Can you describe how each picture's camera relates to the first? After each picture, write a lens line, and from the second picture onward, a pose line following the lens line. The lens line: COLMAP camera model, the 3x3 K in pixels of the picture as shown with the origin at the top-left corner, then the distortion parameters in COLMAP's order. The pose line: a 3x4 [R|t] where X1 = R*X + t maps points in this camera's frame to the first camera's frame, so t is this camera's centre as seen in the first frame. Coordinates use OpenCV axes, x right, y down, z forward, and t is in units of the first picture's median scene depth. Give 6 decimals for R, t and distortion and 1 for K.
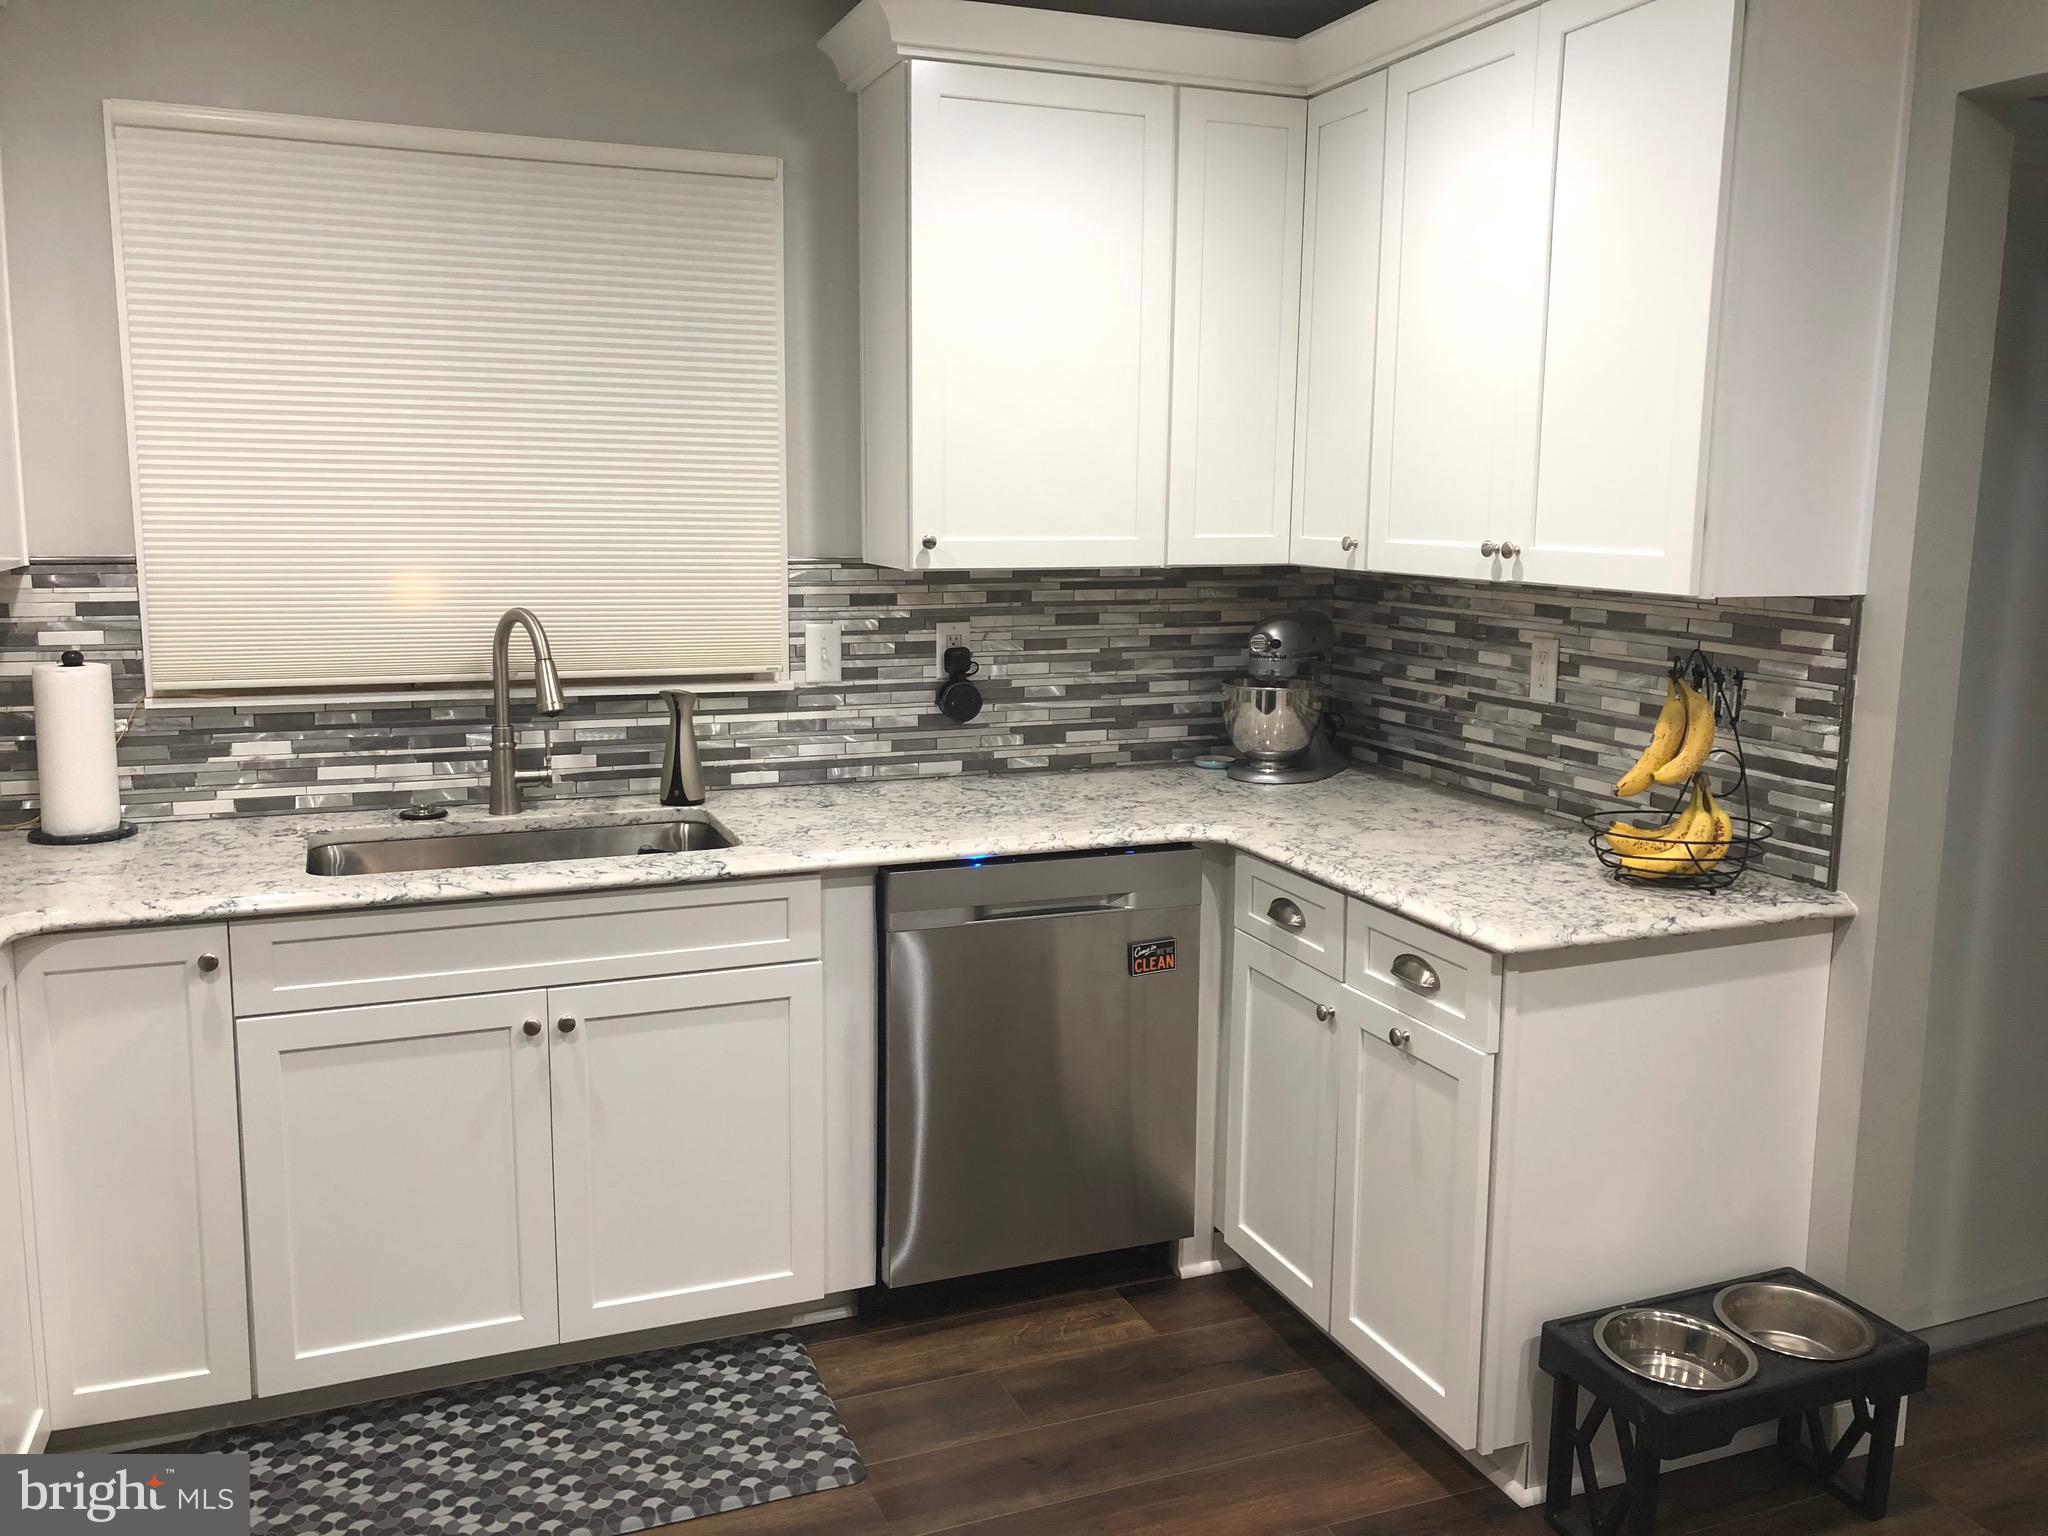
lens RADIAL K [[1666.7, 0, 1025.5], [0, 1666.7, 746.6], [0, 0, 1]] dist [0.036523, -0.033190]
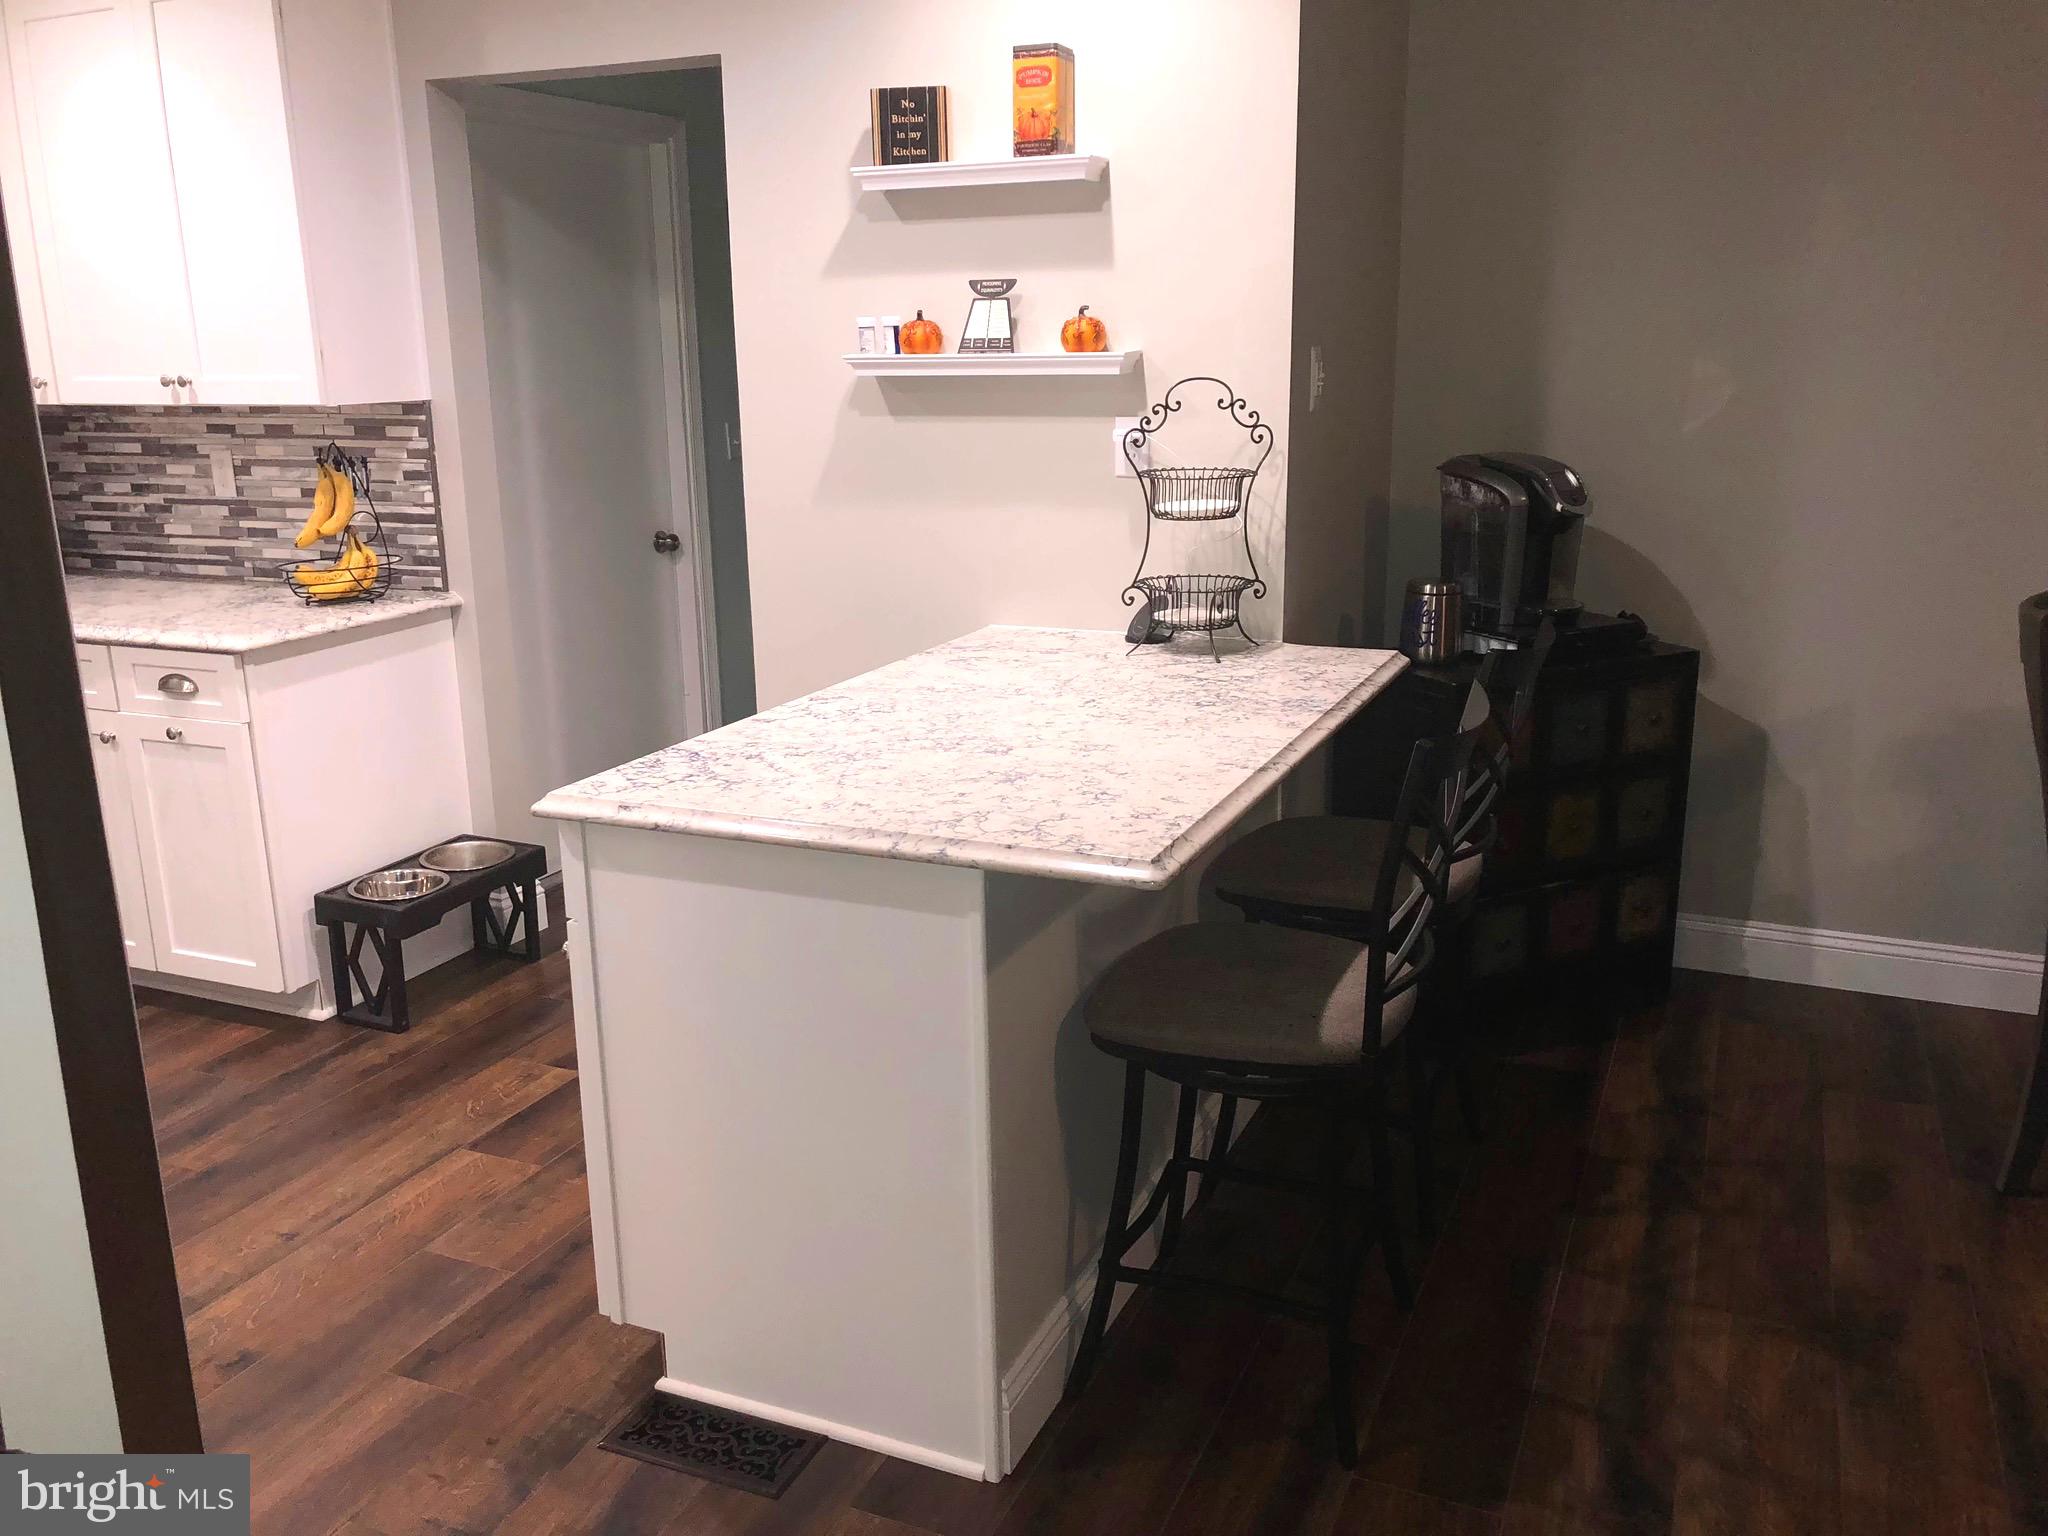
lens RADIAL K [[1666.7, 0, 1006.8], [0, 1666.7, 751.4], [0, 0, 1]] dist [0.036523, -0.033190]
pose [[0.723653, -0.189708, 0.663579, -0.193059], [0.129497, 0.981726, 0.139442, 0.075888], [-0.677906, -0.014976, 0.734996, -0.473323]]
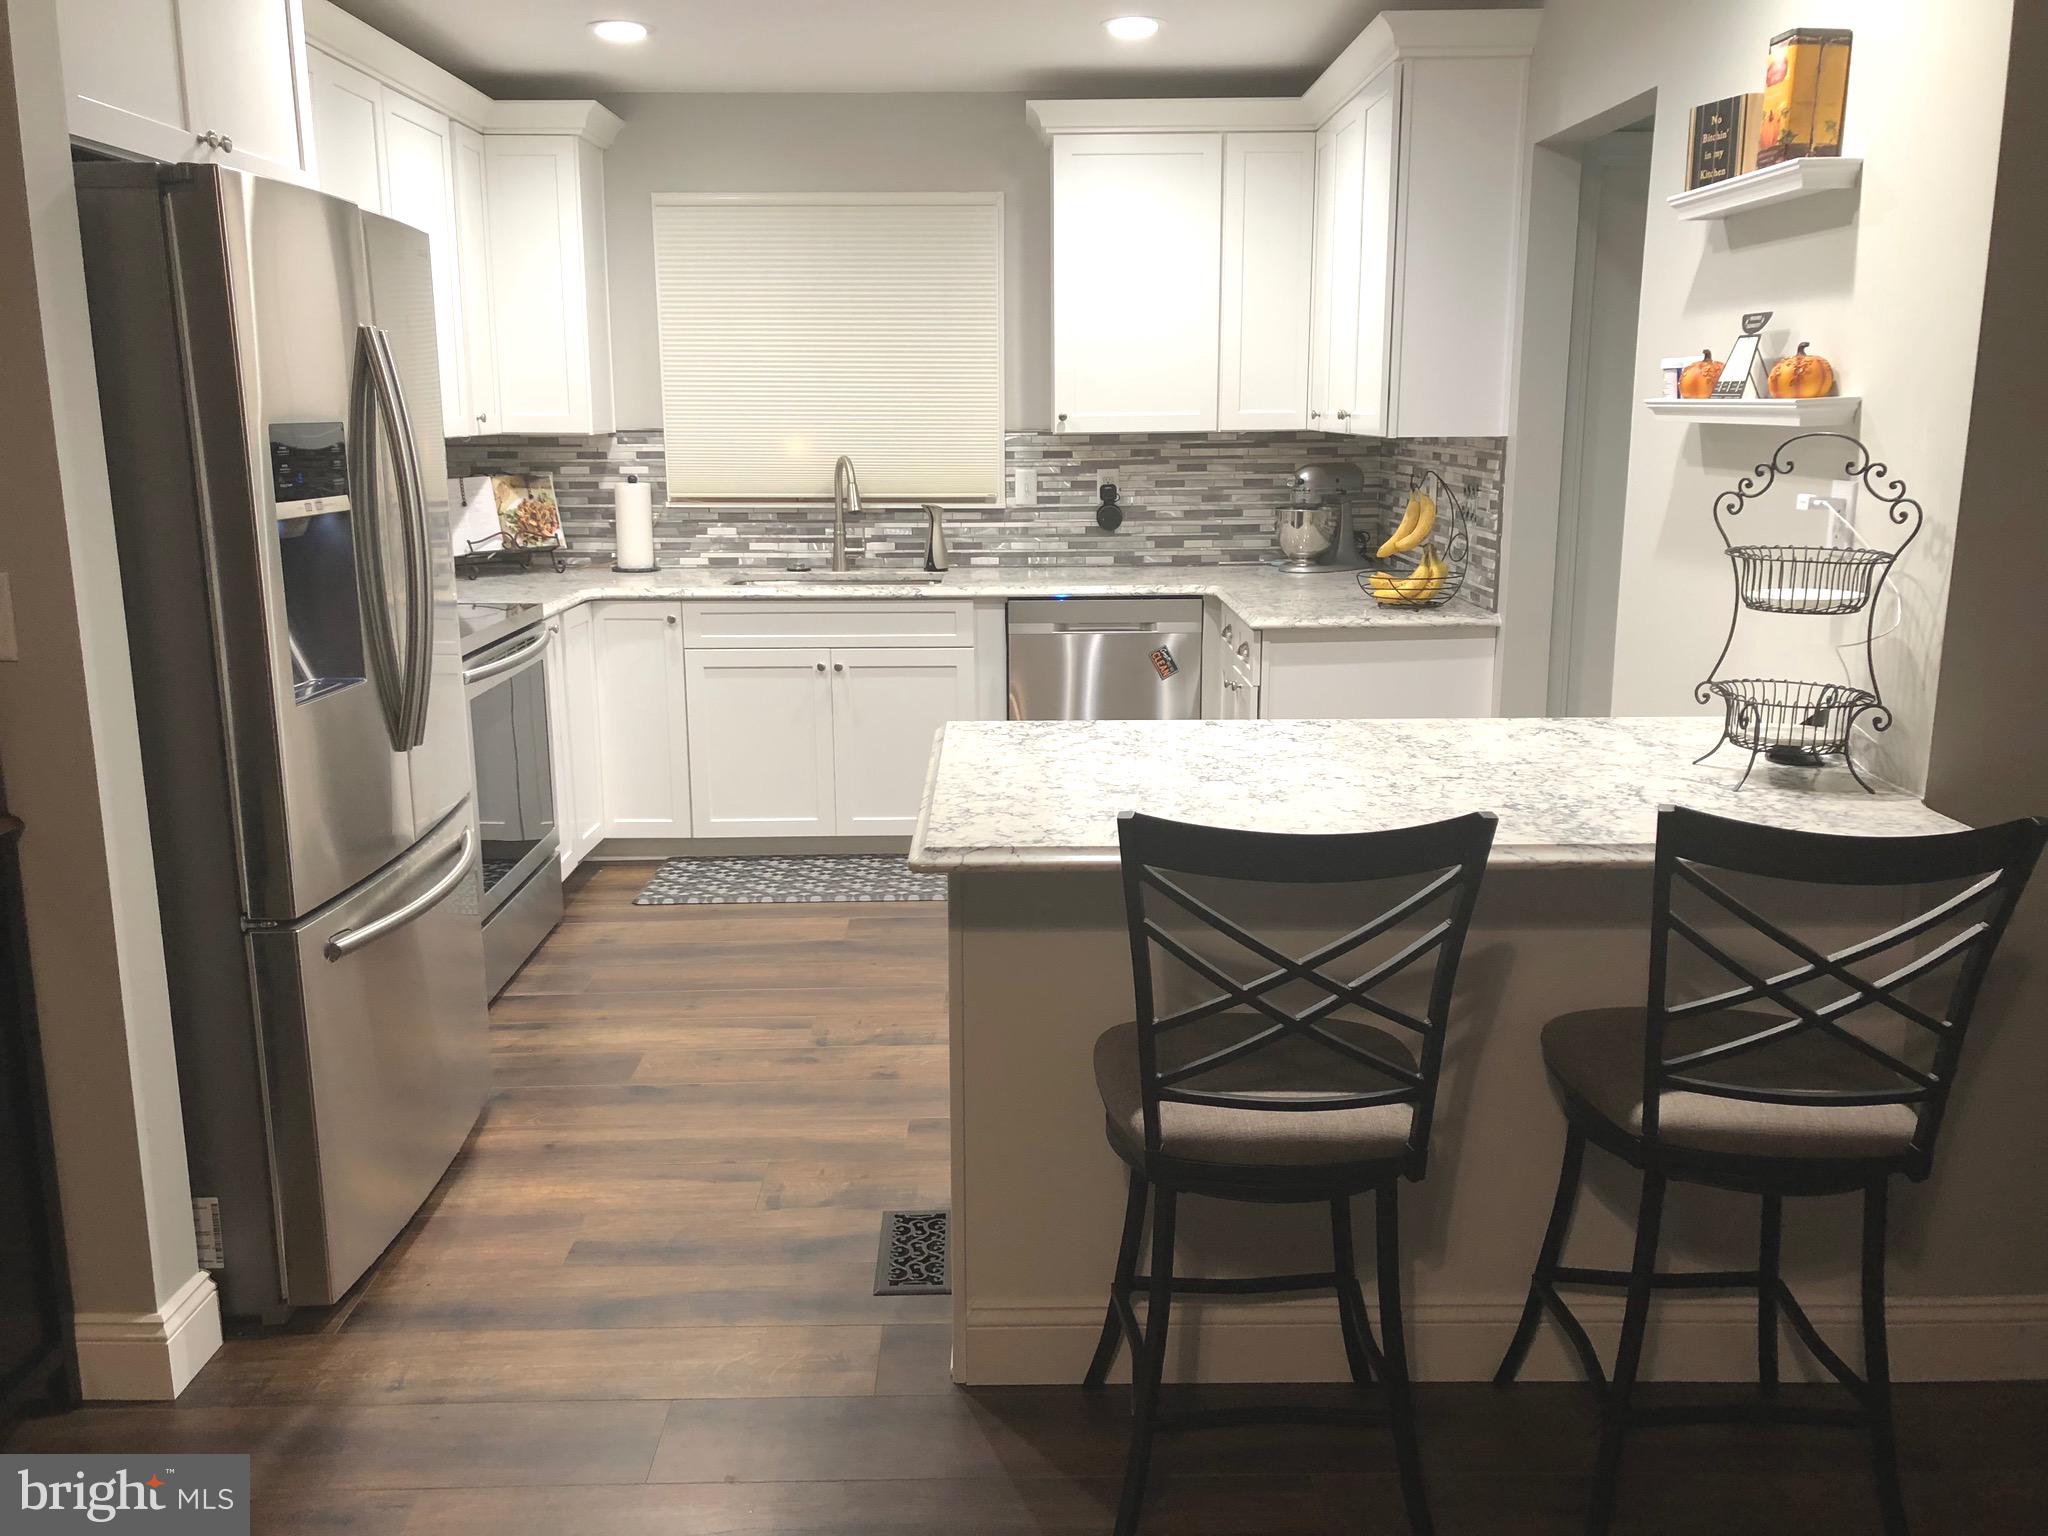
lens RADIAL K [[1666.7, 0, 1026.9], [0, 1666.7, 759.9], [0, 0, 1]] dist [0.036523, -0.033190]
pose [[0.932428, 0.060788, -0.356206, 0.602879], [-0.039592, 0.997000, 0.066503, 0.129878], [0.359180, -0.047906, 0.932038, -0.704905]]
